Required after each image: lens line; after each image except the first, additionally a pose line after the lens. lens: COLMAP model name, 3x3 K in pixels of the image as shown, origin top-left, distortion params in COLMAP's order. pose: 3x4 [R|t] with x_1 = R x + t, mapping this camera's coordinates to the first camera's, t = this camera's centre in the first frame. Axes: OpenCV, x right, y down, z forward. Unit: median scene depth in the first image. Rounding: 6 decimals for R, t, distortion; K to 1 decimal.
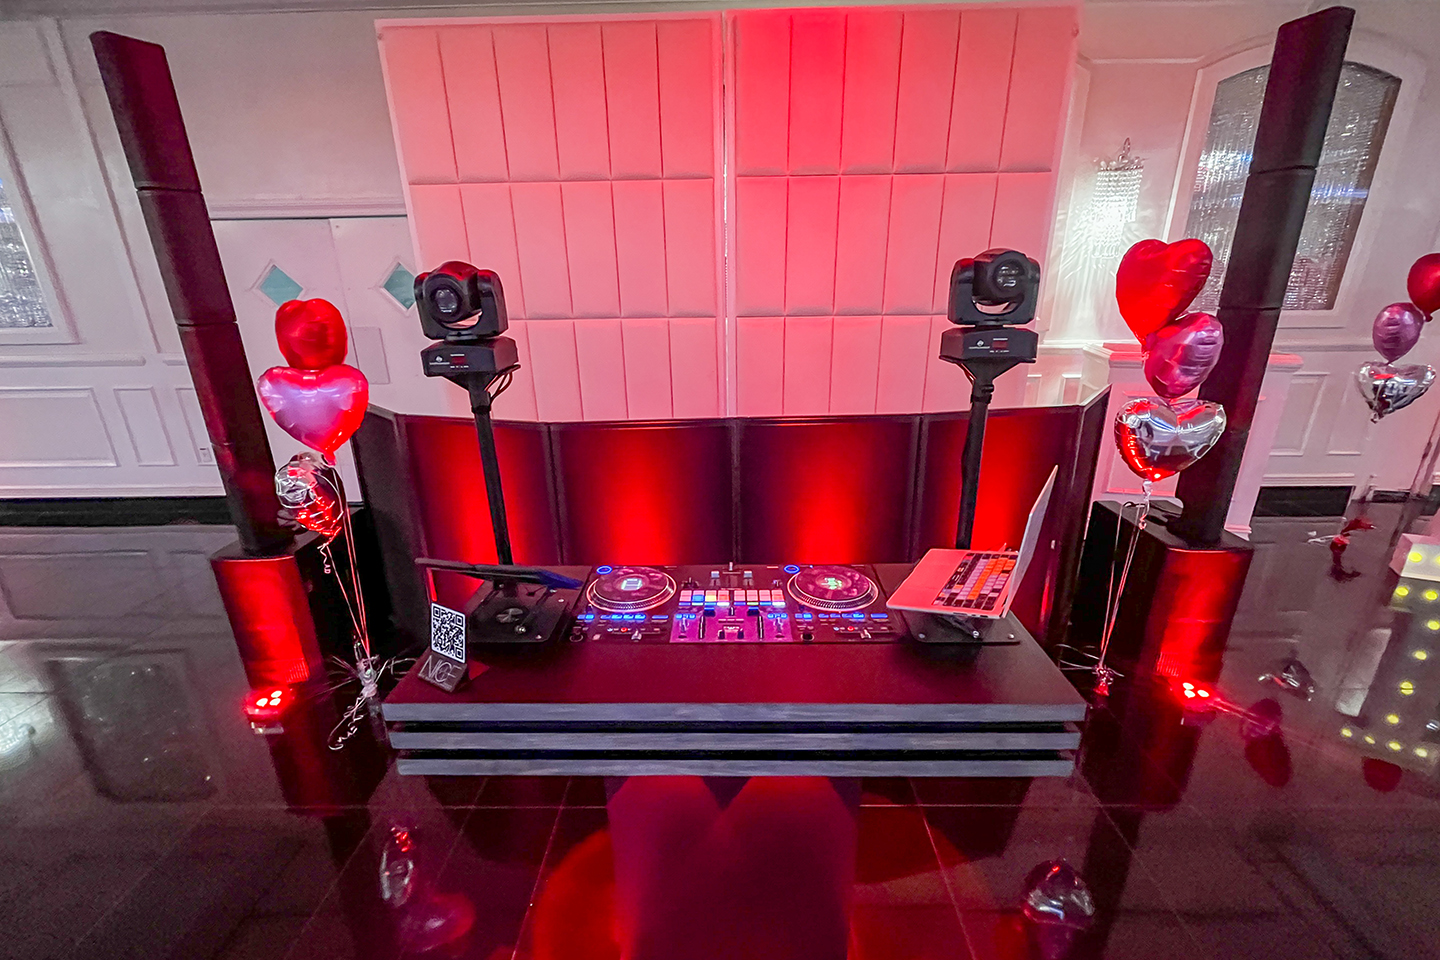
lens RADIAL K [[614.4, 0, 724.9], [0, 614.4, 494.6], [0, 0, 1]] dist [0.015136, -0.007128]
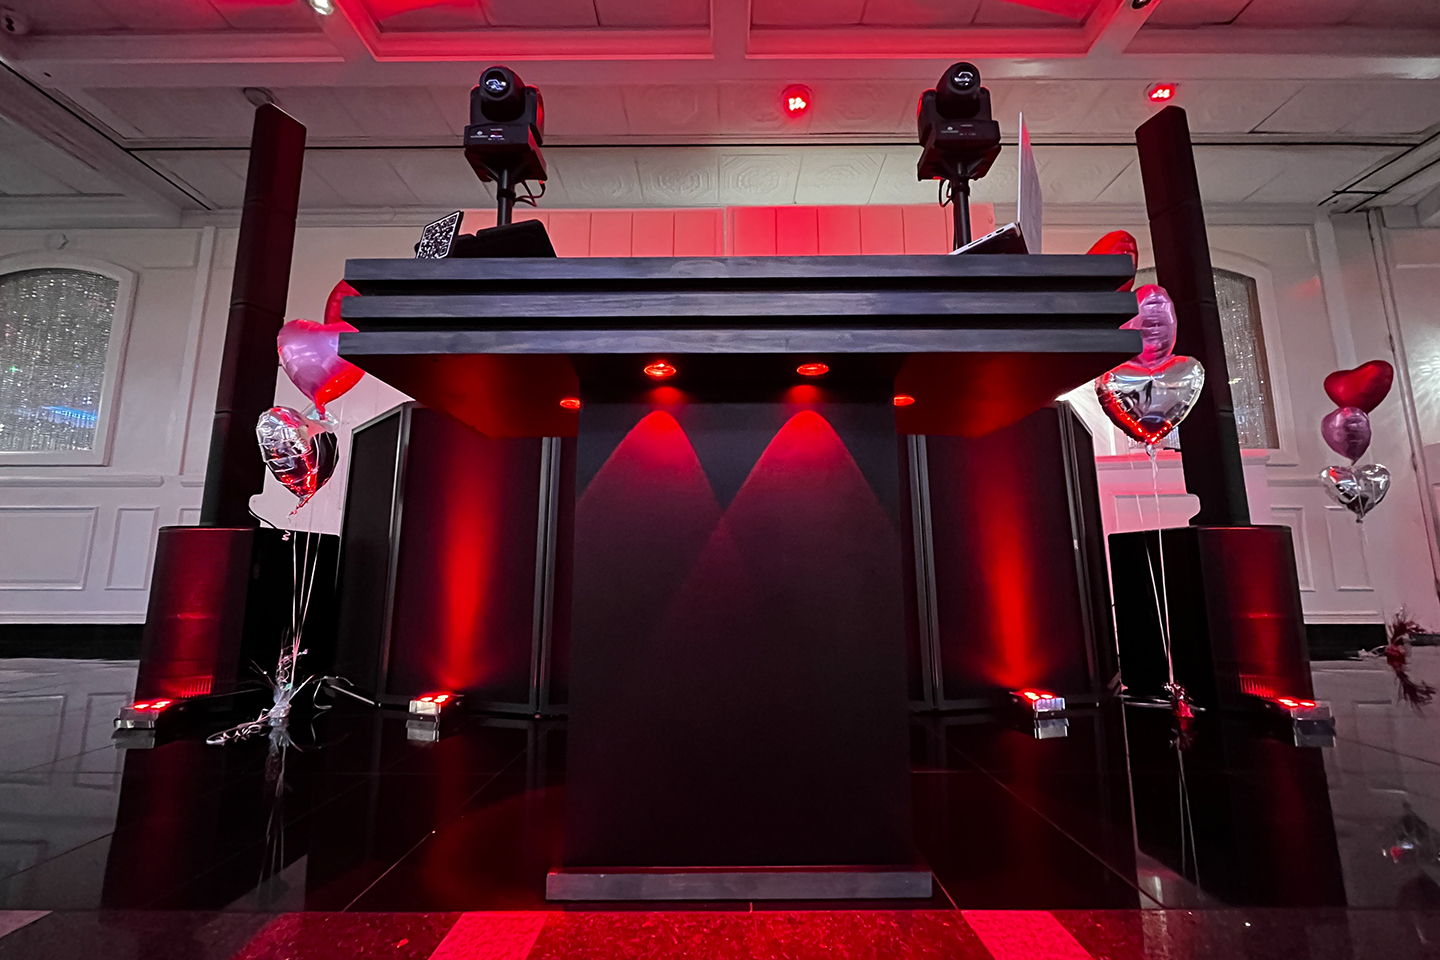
lens RADIAL K [[608.5, 0, 727.8], [0, 608.5, 481.5], [0, 0, 1]] dist [-0.000608, 0.000082]
pose [[0.999879, 0.013037, 0.008462, -0.003338], [-0.007358, 0.876585, -0.481190, 0.520869], [-0.013691, 0.481070, 0.876575, 0.186638]]
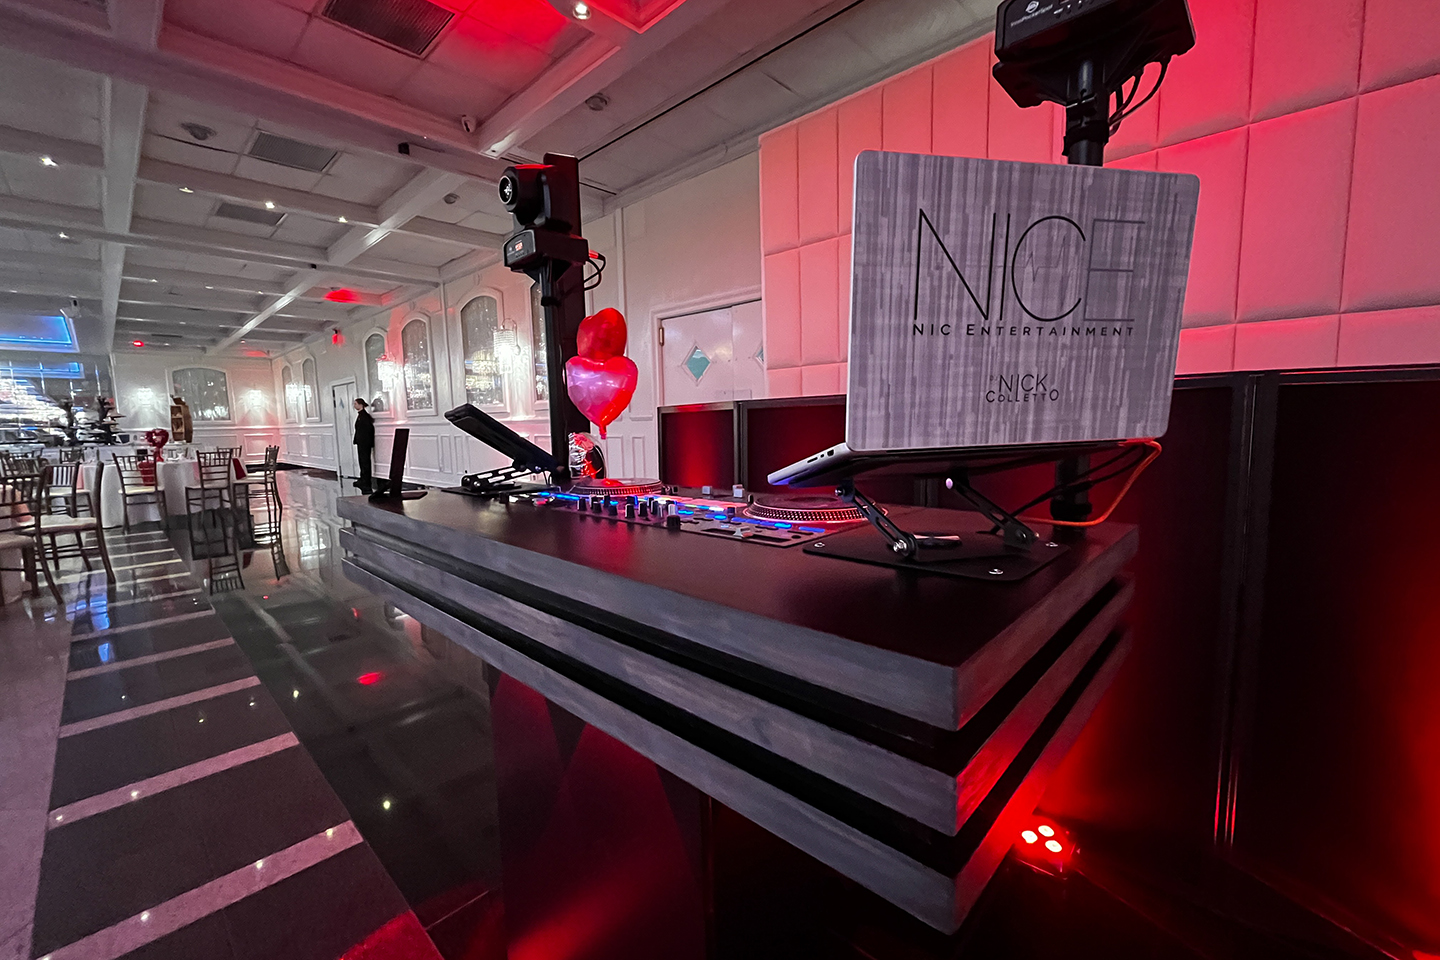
lens RADIAL K [[587.2, 0, 720.0], [0, 587.2, 480.0], [0, 0, 1]] dist [0.000047, 0.000055]
pose [[0.739776, 0.064887, -0.669717, 0.335589], [-0.210900, 0.967543, -0.139220, 0.154293], [0.638946, 0.244235, 0.729450, 0.334472]]
